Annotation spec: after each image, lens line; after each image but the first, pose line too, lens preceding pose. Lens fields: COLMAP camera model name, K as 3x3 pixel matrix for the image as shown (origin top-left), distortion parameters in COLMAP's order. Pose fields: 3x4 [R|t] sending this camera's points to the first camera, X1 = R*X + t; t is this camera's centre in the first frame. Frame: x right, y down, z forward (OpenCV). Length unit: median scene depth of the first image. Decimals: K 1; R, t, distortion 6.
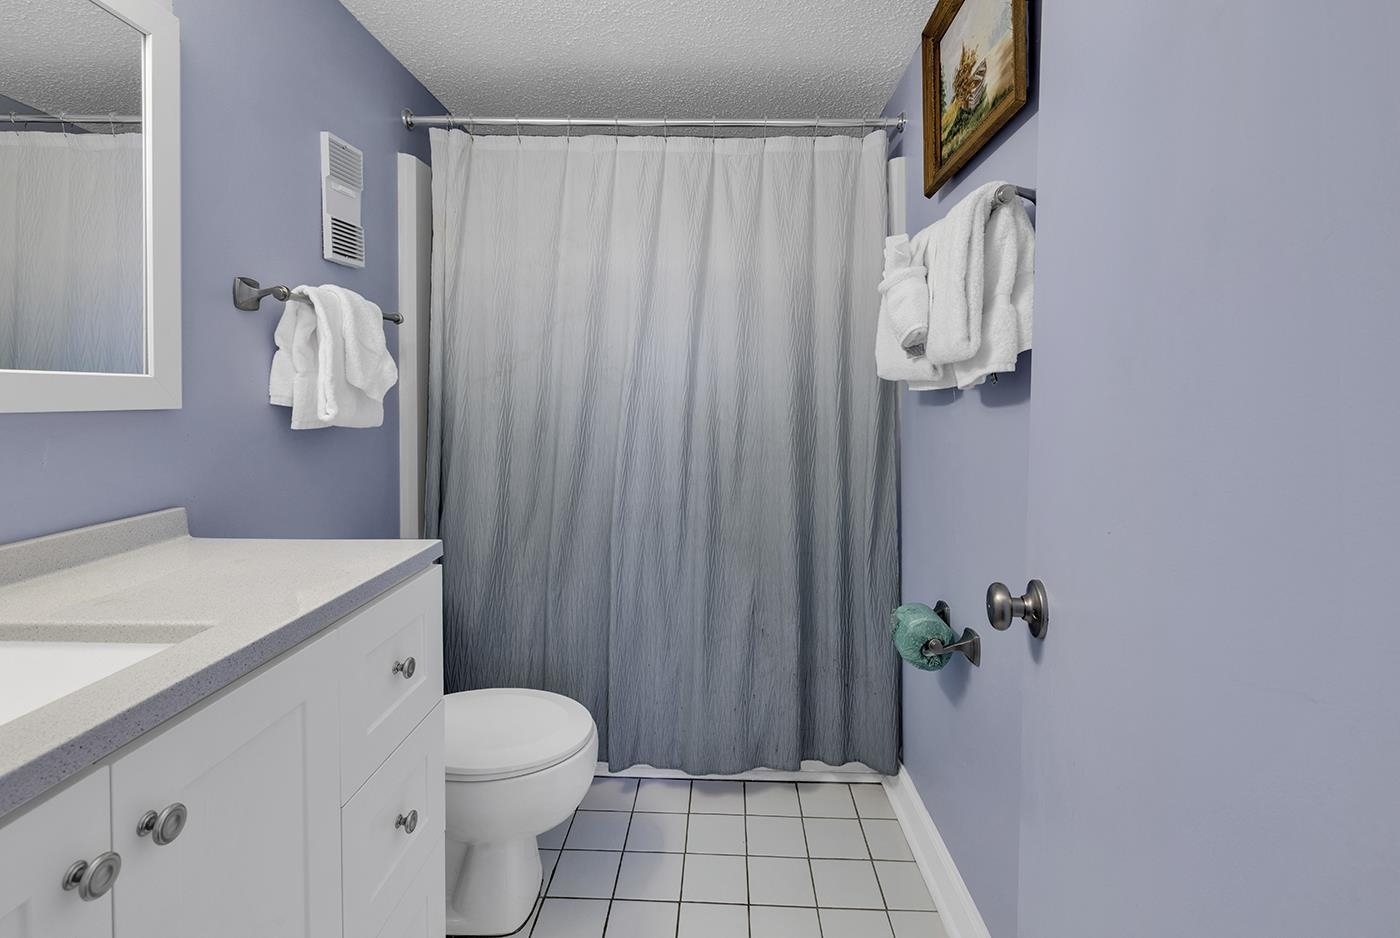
lens RADIAL K [[691.9, 0, 732.5], [0, 691.9, 422.2], [0, 0, 1]] dist [0.004491, -0.000022]
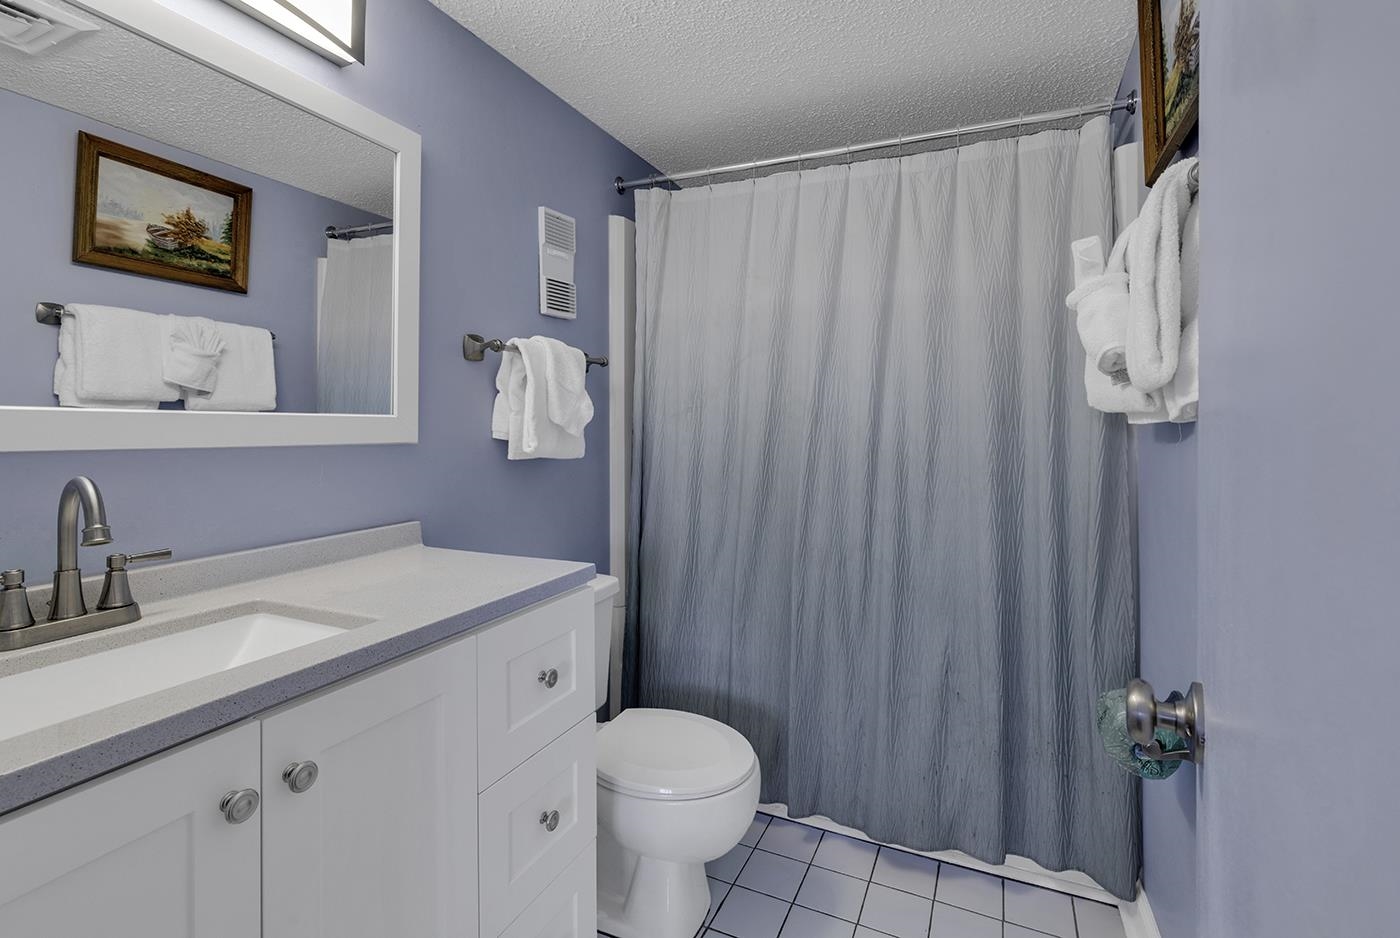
lens RADIAL K [[692.9, 0, 699.3], [0, 692.9, 429.0], [0, 0, 1]] dist [-0.002576, -0.000241]
pose [[0.911764, -0.001373, -0.410712, 0.125694], [-0.013934, 0.999315, -0.034274, -0.004936], [0.410478, 0.036973, 0.911121, 0.048891]]
